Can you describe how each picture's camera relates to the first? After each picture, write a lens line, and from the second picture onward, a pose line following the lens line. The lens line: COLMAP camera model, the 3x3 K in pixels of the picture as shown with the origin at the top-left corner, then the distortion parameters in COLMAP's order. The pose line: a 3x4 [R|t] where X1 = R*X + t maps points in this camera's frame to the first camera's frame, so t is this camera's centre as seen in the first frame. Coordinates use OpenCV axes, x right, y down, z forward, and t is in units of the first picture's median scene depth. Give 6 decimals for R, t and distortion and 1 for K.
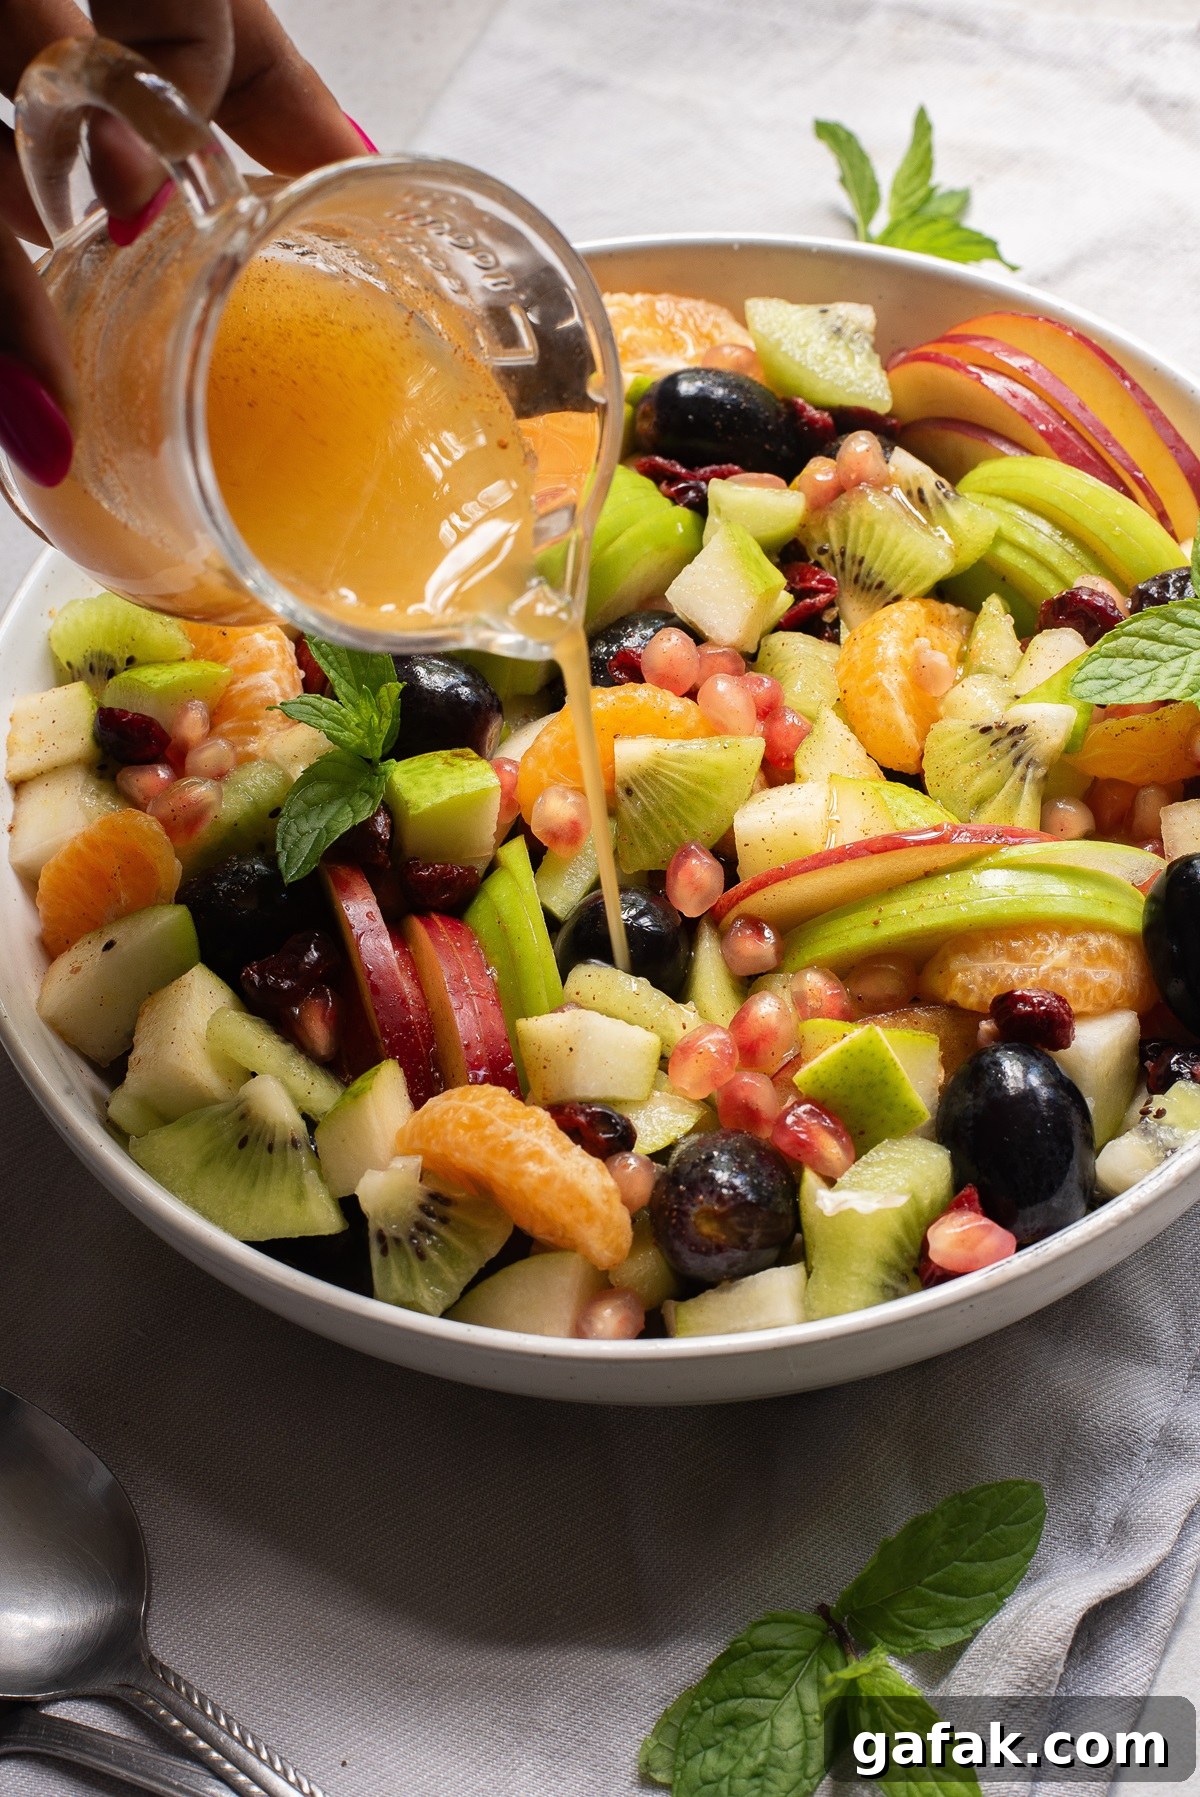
lens RADIAL K [[2886.6, 0, 600.0], [0, 2886.6, 898.5], [0, 0, 1]] dist [-0.153880, 0.083135]
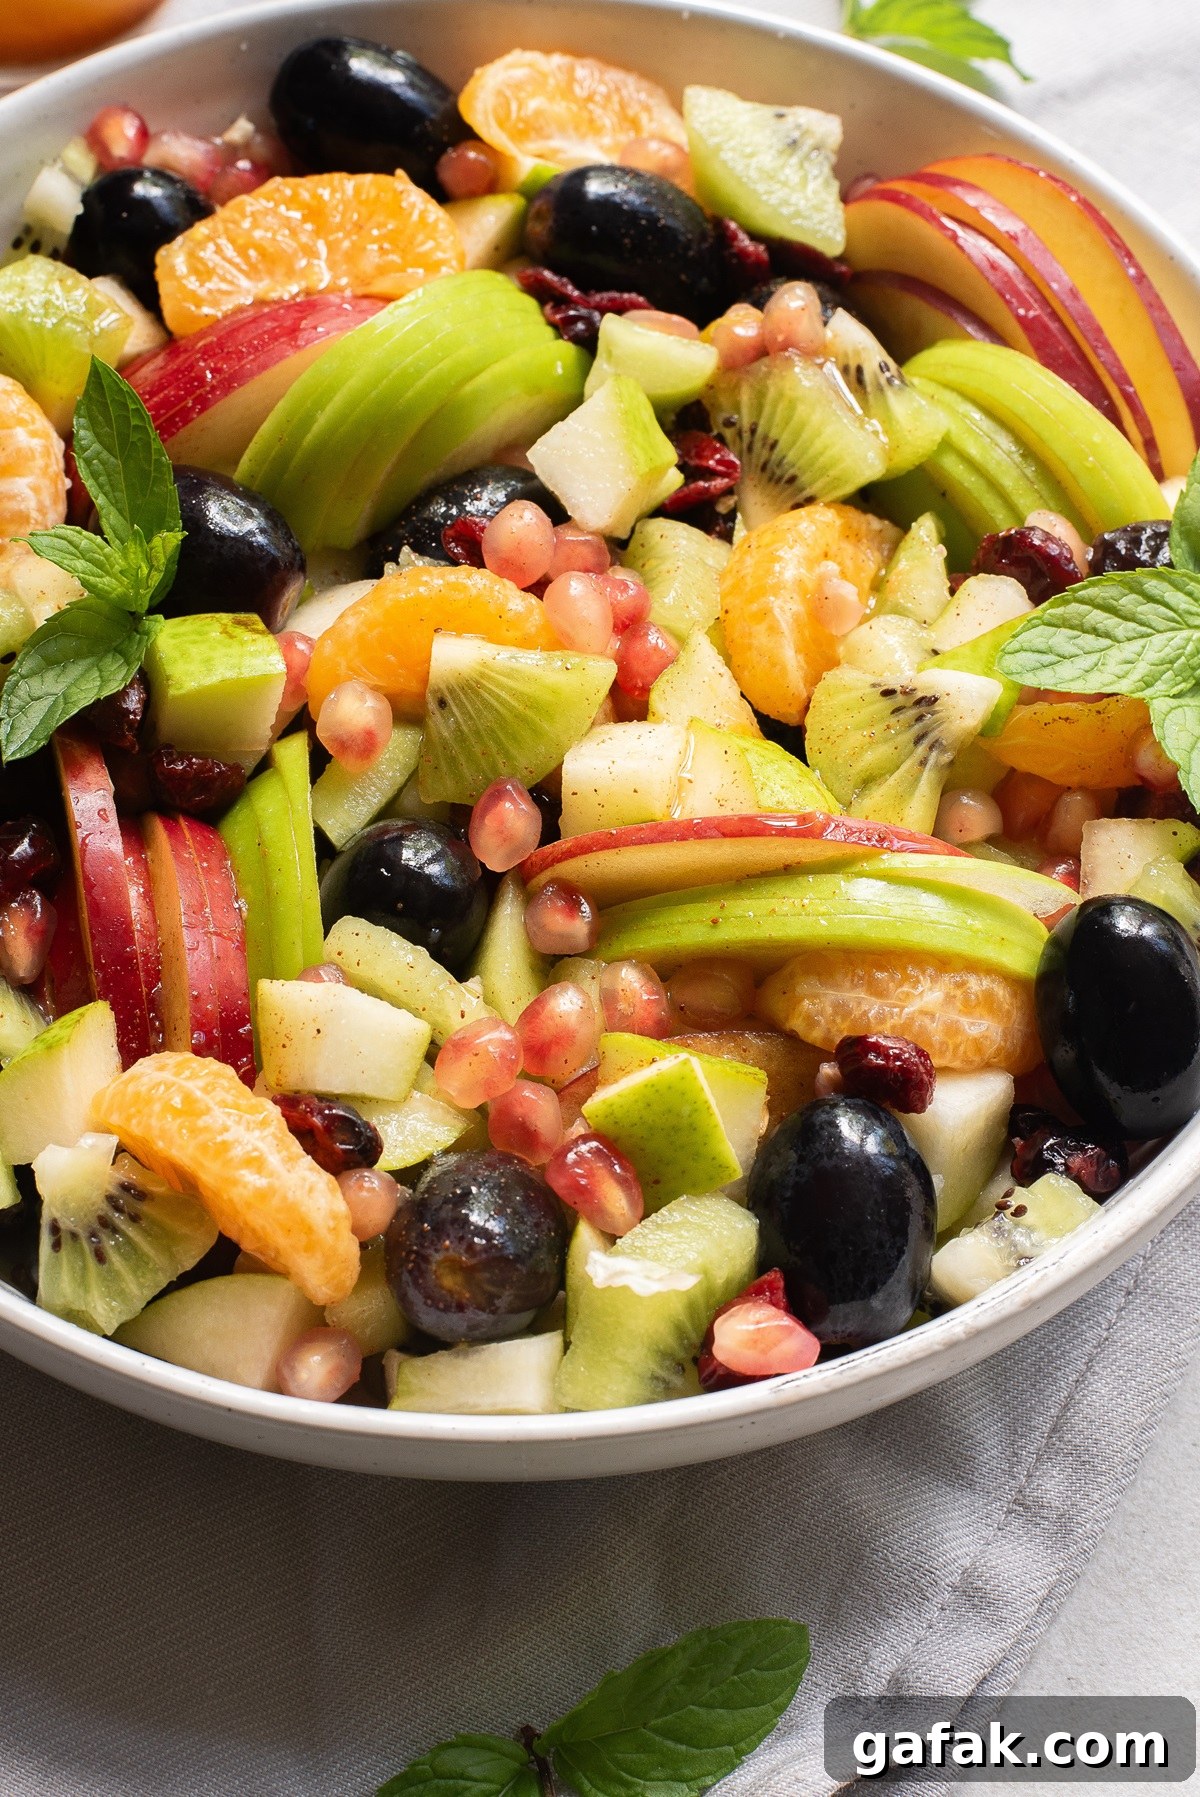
lens RADIAL K [[3408.5, 0, 600.0], [0, 3408.5, 898.5], [0, 0, 1]] dist [-0.165668, 0.216475]
pose [[0.988216, 0.143918, 0.052123, 0.011996], [-0.148156, 0.984907, 0.089485, -0.076149], [-0.038458, -0.096153, 0.994623, 0.042260]]
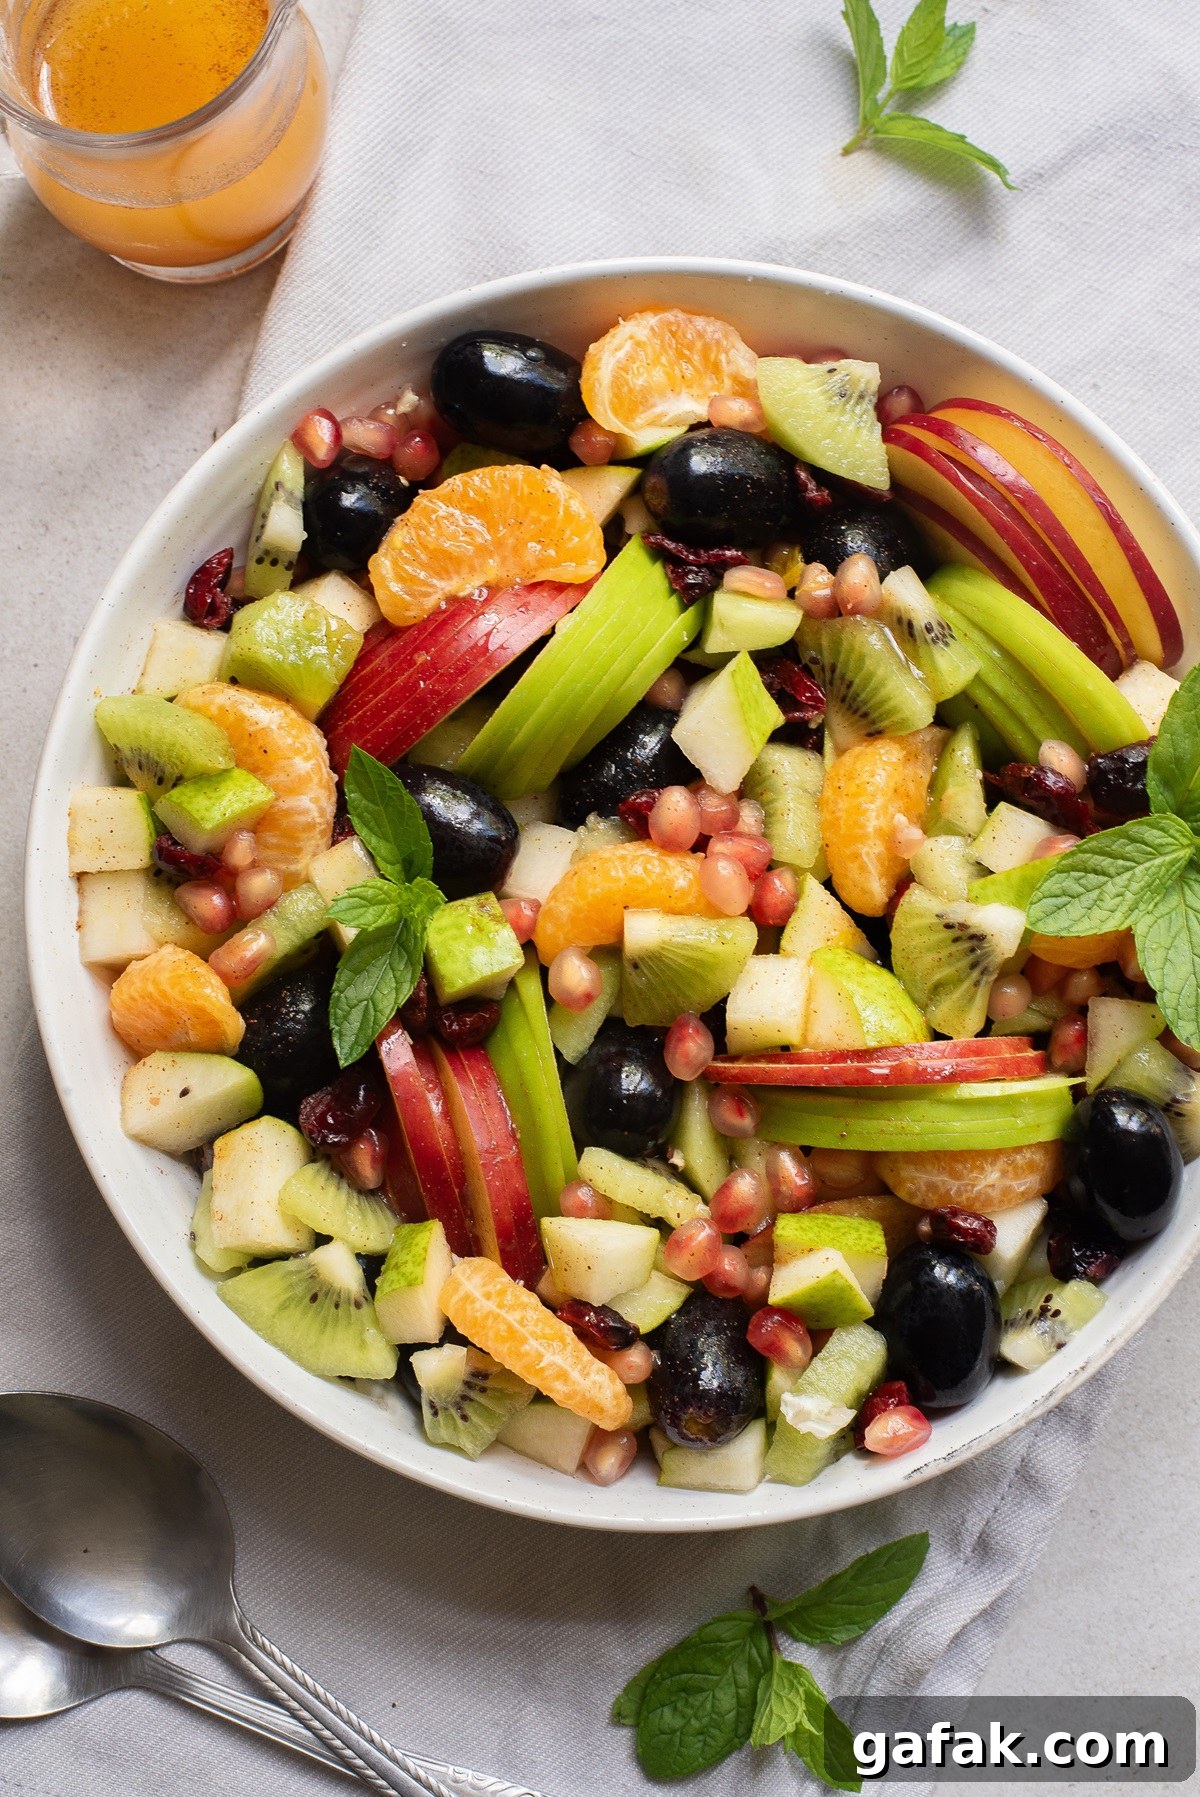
lens RADIAL K [[2886.6, 0, 600.0], [0, 2886.6, 898.5], [0, 0, 1]] dist [-0.153880, 0.083135]
pose [[0.996079, 0.015685, 0.087064, -0.105781], [-0.058076, 0.858326, 0.509807, -0.652027], [-0.066733, -0.512865, 0.855872, 0.033151]]
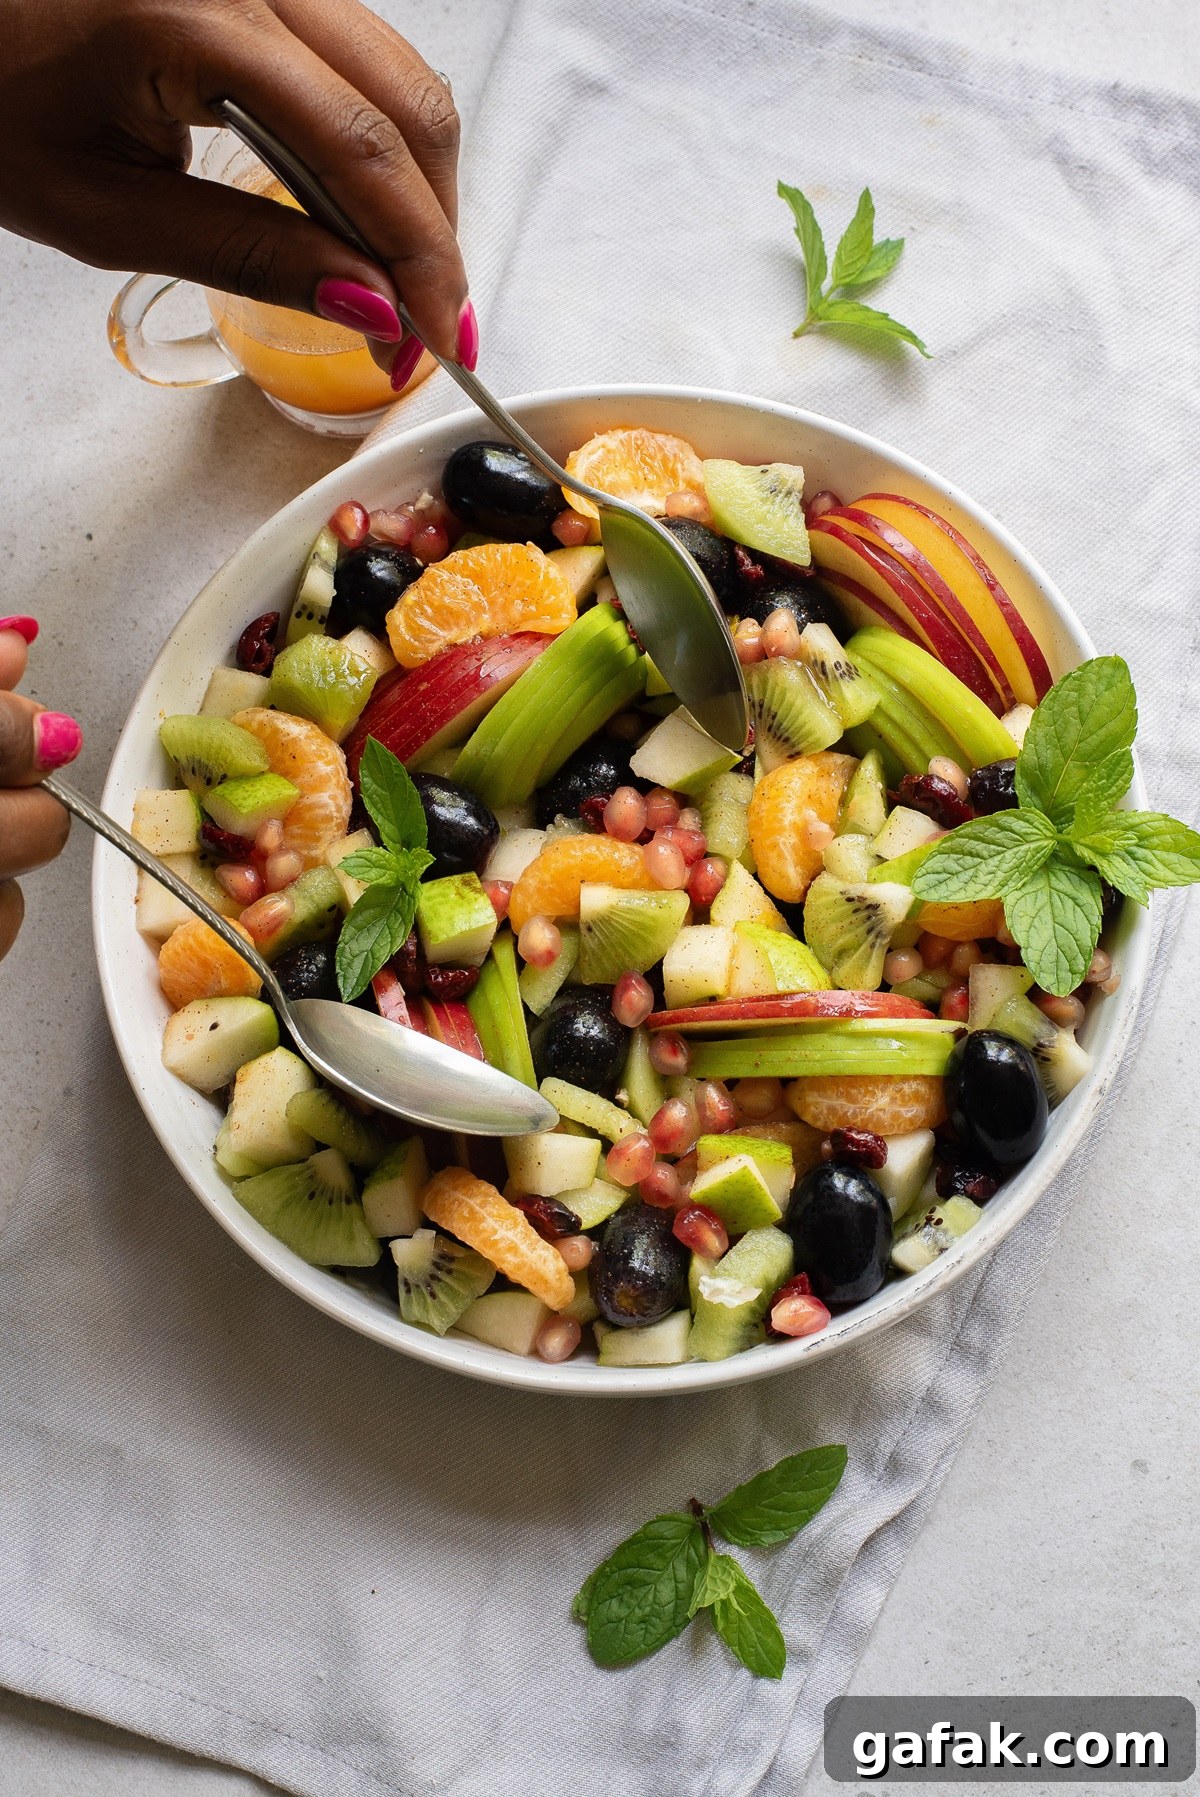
lens RADIAL K [[2886.6, 0, 600.0], [0, 2886.6, 898.5], [0, 0, 1]] dist [-0.153880, 0.083135]
pose [[0.998706, 0.045414, 0.022875, -0.017575], [-0.050445, 0.941508, 0.333193, -0.519246], [-0.006406, -0.333916, 0.942581, -0.305362]]
